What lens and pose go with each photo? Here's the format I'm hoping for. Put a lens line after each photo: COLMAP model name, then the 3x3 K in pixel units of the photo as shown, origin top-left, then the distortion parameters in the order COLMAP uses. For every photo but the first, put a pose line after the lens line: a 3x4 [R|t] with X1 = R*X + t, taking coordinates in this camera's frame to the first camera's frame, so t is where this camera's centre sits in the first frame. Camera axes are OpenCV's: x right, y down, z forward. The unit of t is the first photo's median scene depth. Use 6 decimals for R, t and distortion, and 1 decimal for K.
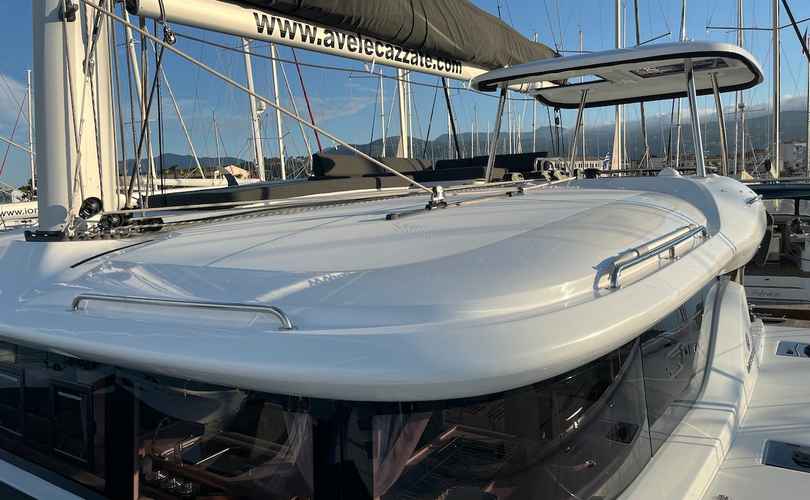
lens RADIAL K [[610.3, 0, 406.8], [0, 610.3, 249.3], [0, 0, 1]] dist [0.056310, -0.083112]
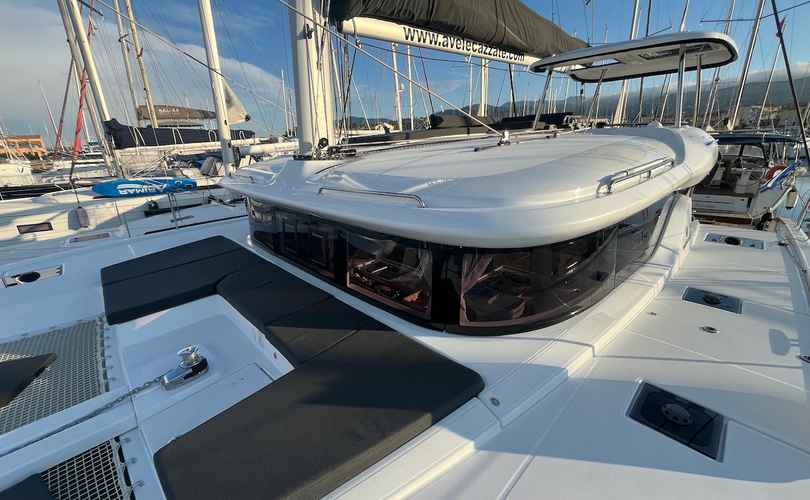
lens RADIAL K [[328.7, 0, 405.0], [0, 328.7, 250.0], [0, 0, 1]] dist [-0.007652, 0.000514]
pose [[0.976995, 0.072553, -0.200541, -0.013563], [-0.024001, 0.971784, 0.234648, 0.008460], [0.211907, -0.224437, 0.951170, -0.018098]]
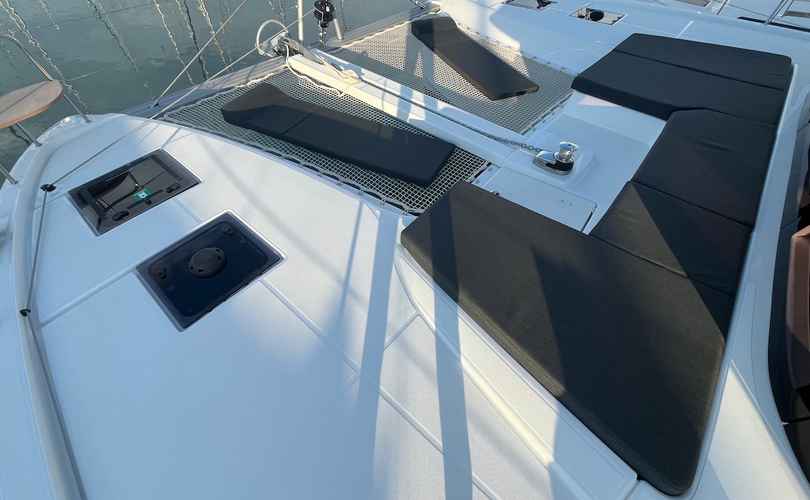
lens RADIAL K [[328.7, 0, 405.0], [0, 328.7, 250.0], [0, 0, 1]] dist [-0.007652, 0.000514]
pose [[-0.153284, 0.788145, -0.596096, 0.049966], [-0.094301, 0.588806, 0.802755, -0.008156], [0.983672, 0.179263, -0.015932, 0.164581]]
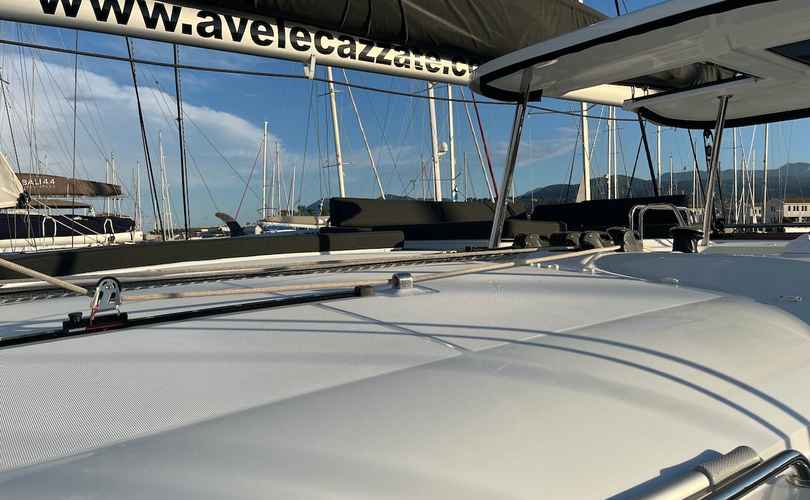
lens RADIAL K [[610.3, 0, 406.8], [0, 610.3, 249.3], [0, 0, 1]] dist [0.056310, -0.083112]
pose [[0.946924, 0.030402, -0.320016, 0.323212], [-0.051279, 0.997056, -0.057010, -0.090405], [0.317341, 0.070394, 0.945695, 0.528391]]
